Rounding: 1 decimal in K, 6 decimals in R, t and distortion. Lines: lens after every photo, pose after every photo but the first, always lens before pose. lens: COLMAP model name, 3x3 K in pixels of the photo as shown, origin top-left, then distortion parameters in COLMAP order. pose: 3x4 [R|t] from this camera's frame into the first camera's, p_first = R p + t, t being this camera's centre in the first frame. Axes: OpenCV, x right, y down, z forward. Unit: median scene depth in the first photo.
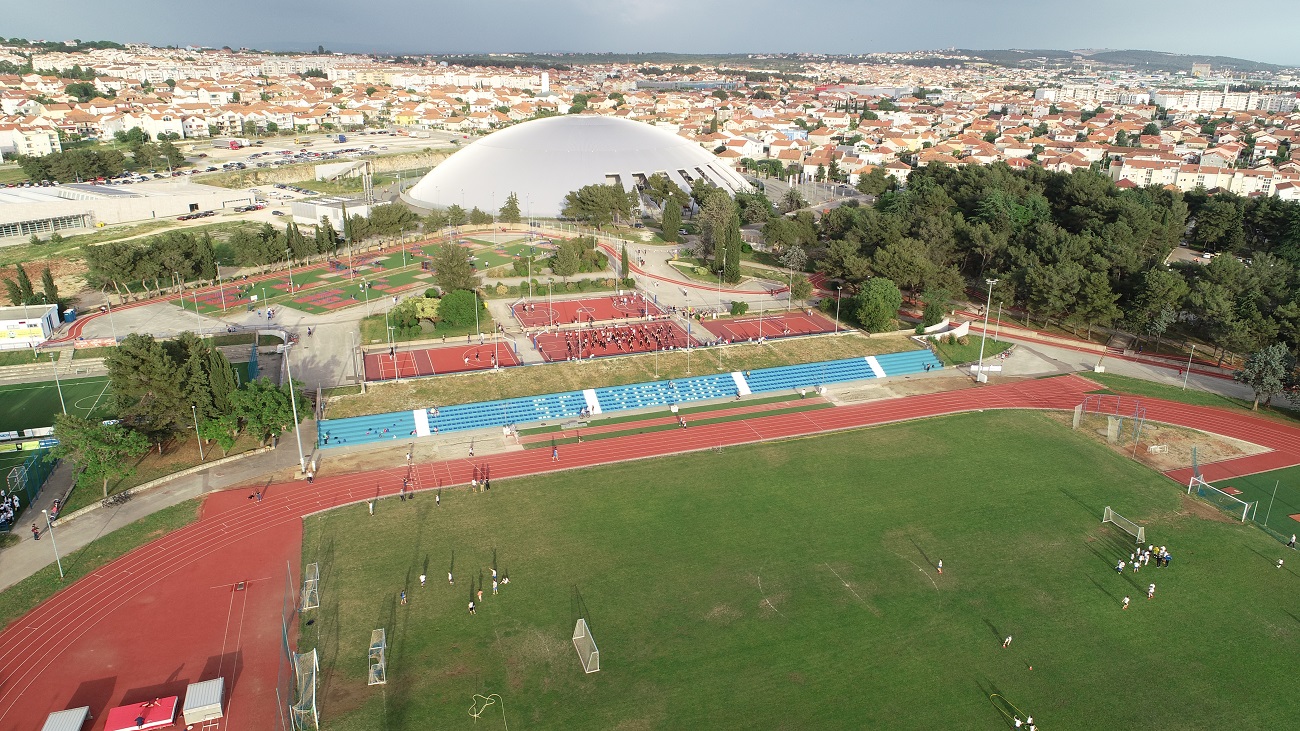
lens RADIAL K [[868.7, 0, 649.6], [0, 868.7, 368.1], [0, 0, 1]] dist [-0.001336, -0.002445]
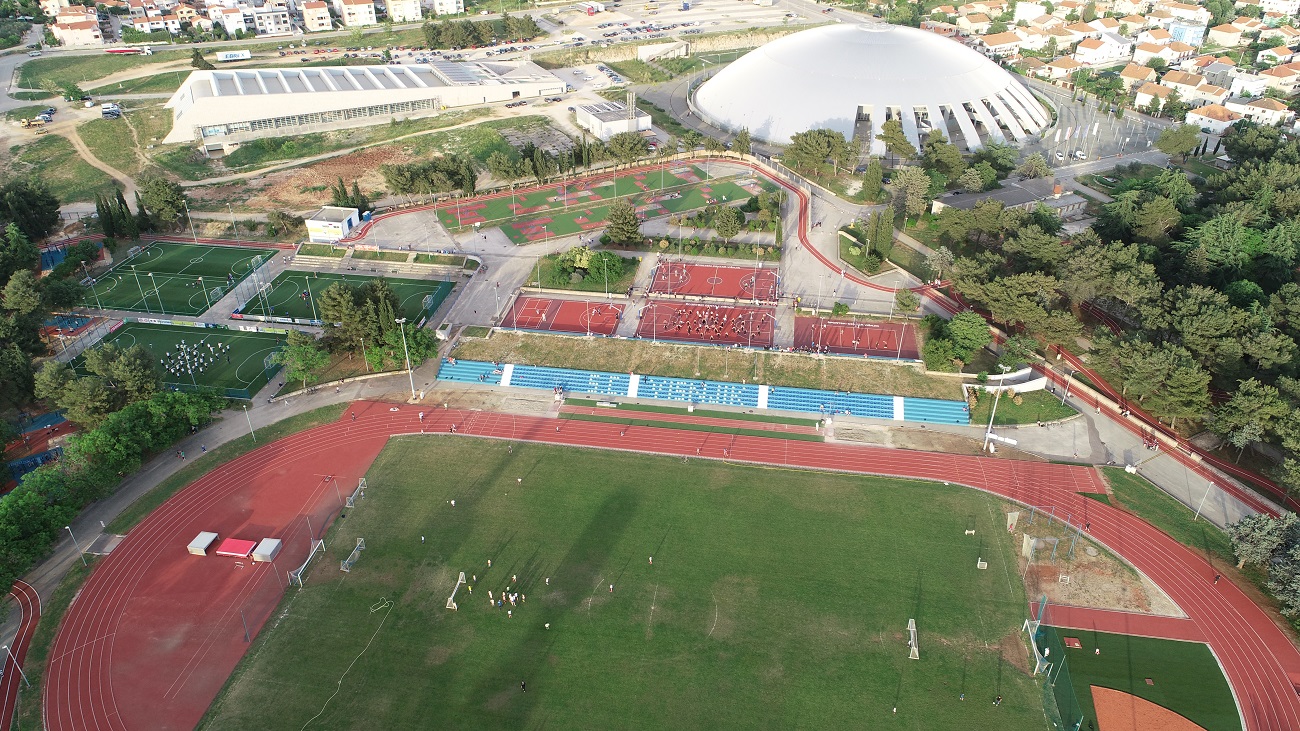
lens RADIAL K [[868.7, 0, 649.6], [0, 868.7, 368.1], [0, 0, 1]] dist [-0.001336, -0.002445]
pose [[0.883167, 0.245184, -0.399876, 0.366068], [-0.154021, 0.956824, 0.246505, -0.243392], [0.443050, -0.156115, 0.882799, -0.084647]]
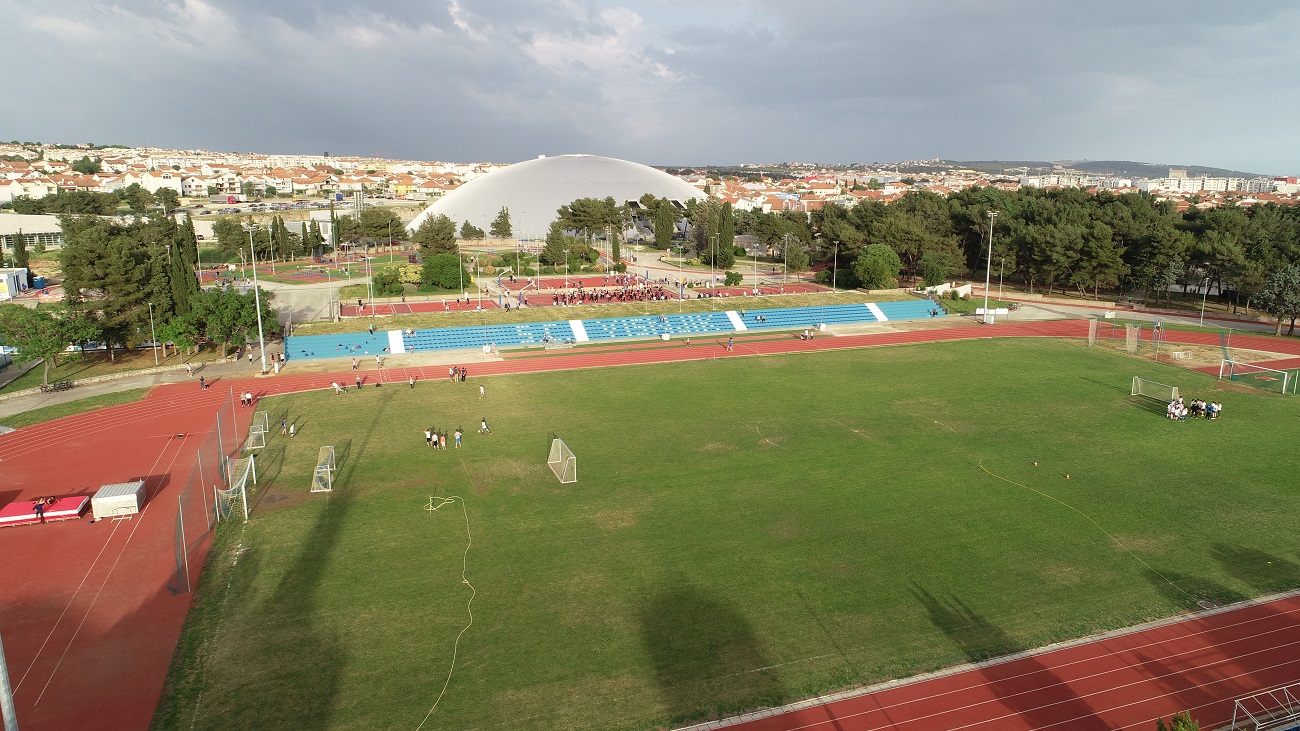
lens RADIAL K [[868.7, 0, 649.6], [0, 868.7, 368.1], [0, 0, 1]] dist [-0.001336, -0.002445]
pose [[0.999966, -0.007744, 0.002994, 0.006487], [0.008057, 0.992181, -0.124548, 0.159076], [-0.002006, 0.124568, 0.992209, 0.053778]]
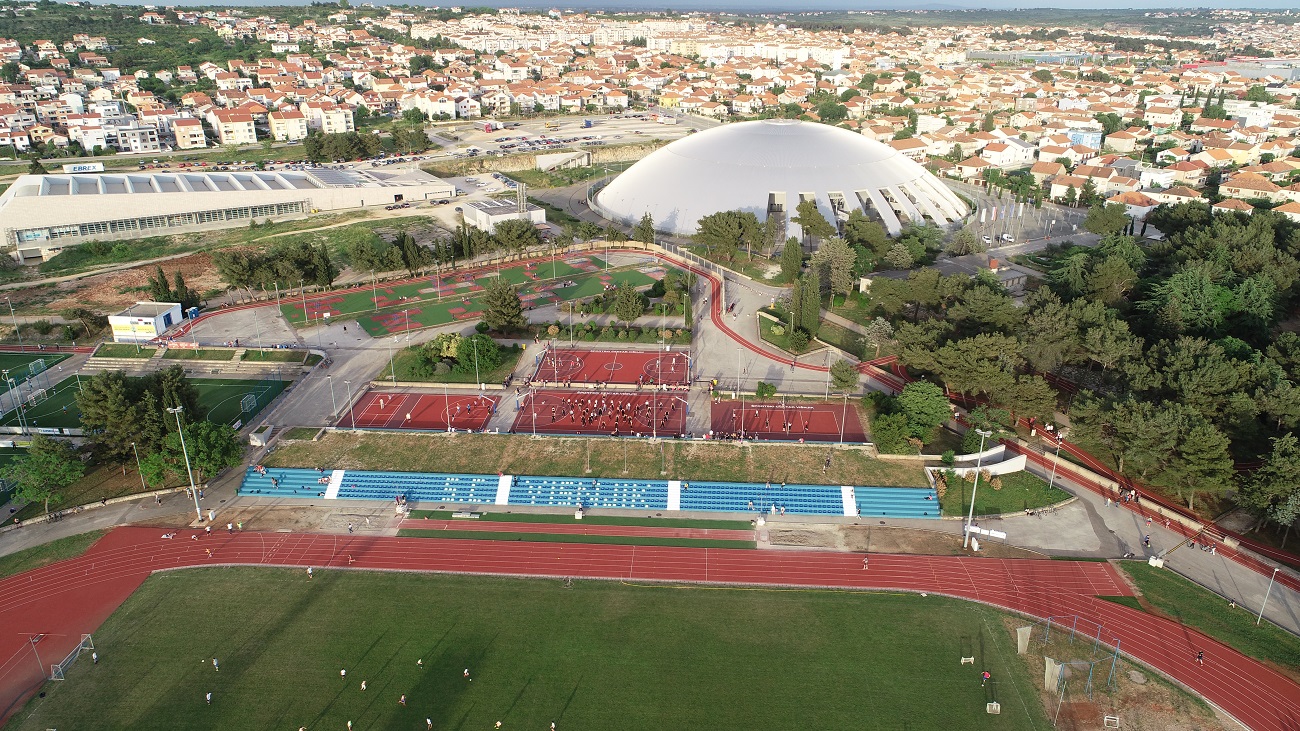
lens RADIAL K [[868.7, 0, 649.6], [0, 868.7, 368.1], [0, 0, 1]] dist [-0.001336, -0.002445]
pose [[0.922846, 0.144008, -0.357235, 0.326556], [-0.127228, 0.989388, 0.070171, -0.146824], [0.363549, -0.019307, 0.931375, 0.134437]]
